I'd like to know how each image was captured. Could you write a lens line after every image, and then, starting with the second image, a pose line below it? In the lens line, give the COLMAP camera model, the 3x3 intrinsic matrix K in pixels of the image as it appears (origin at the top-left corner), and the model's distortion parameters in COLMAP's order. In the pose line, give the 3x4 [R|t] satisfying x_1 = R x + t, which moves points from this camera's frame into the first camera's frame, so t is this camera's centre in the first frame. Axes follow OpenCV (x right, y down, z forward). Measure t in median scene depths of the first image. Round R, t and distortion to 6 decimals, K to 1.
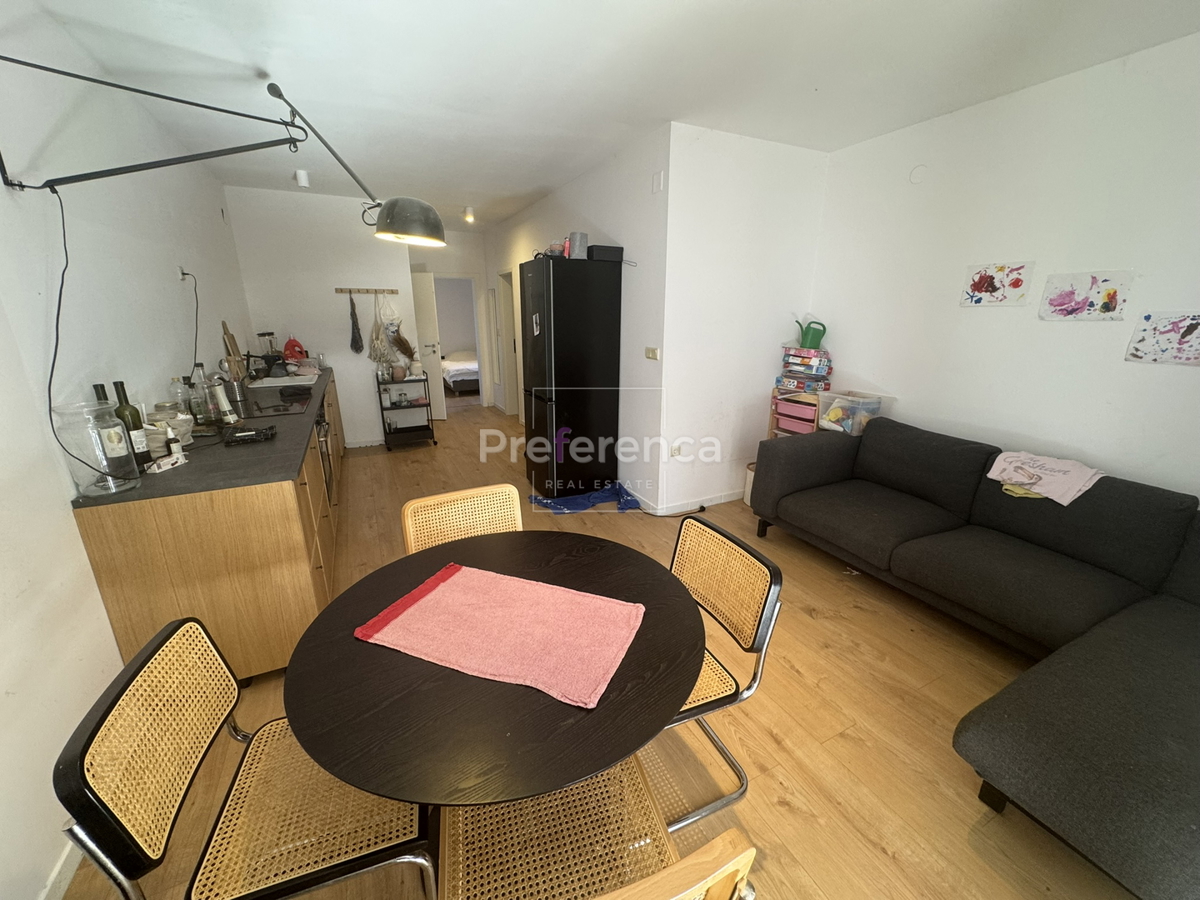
lens RADIAL K [[474.7, 0, 598.0], [0, 474.7, 448.1], [0, 0, 1]] dist [-0.002489, 0.000349]
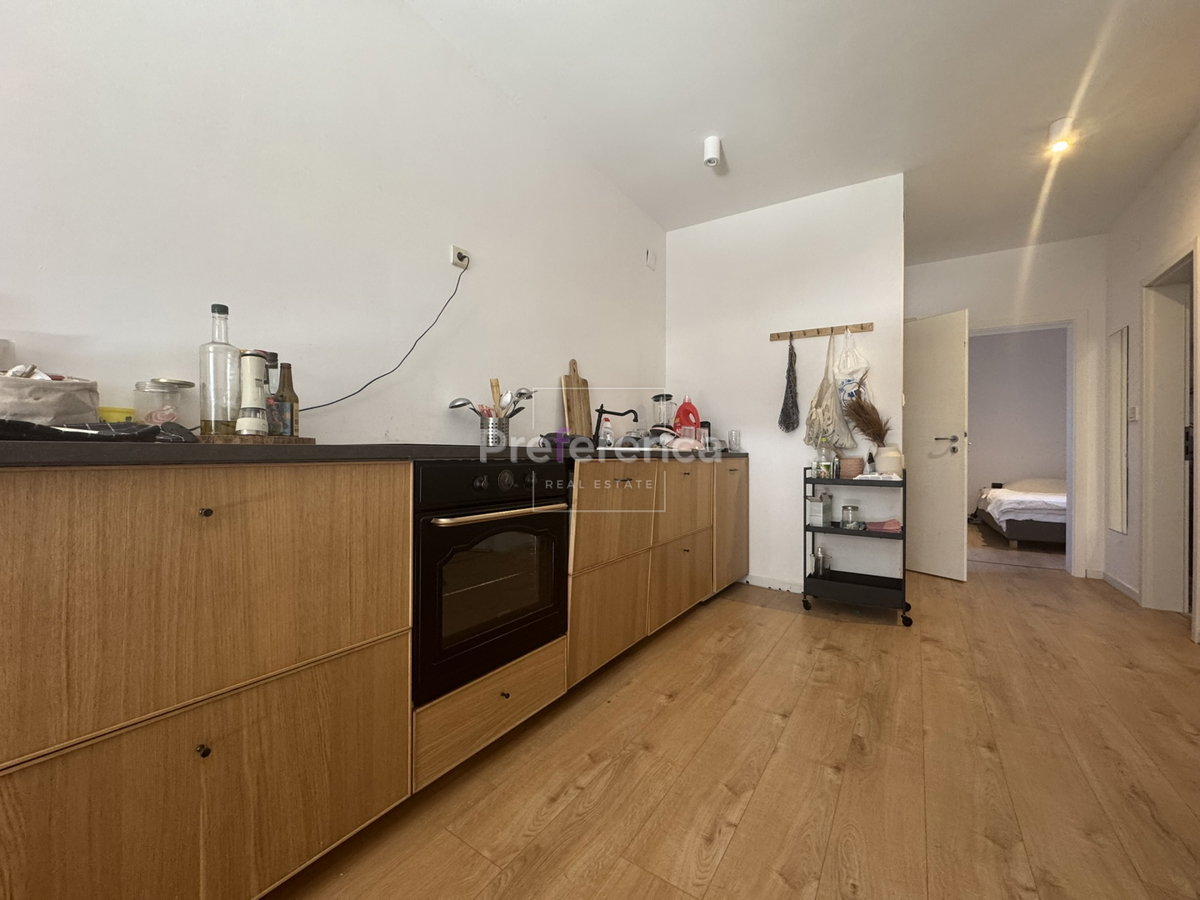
lens RADIAL K [[474.7, 0, 600.9], [0, 474.7, 450.2], [0, 0, 1]] dist [-0.002489, 0.000349]
pose [[0.497043, 0.002962, -0.867721, -0.095868], [-0.254972, 0.956348, -0.142787, -0.029408], [0.829420, 0.292216, 0.476102, 0.507994]]
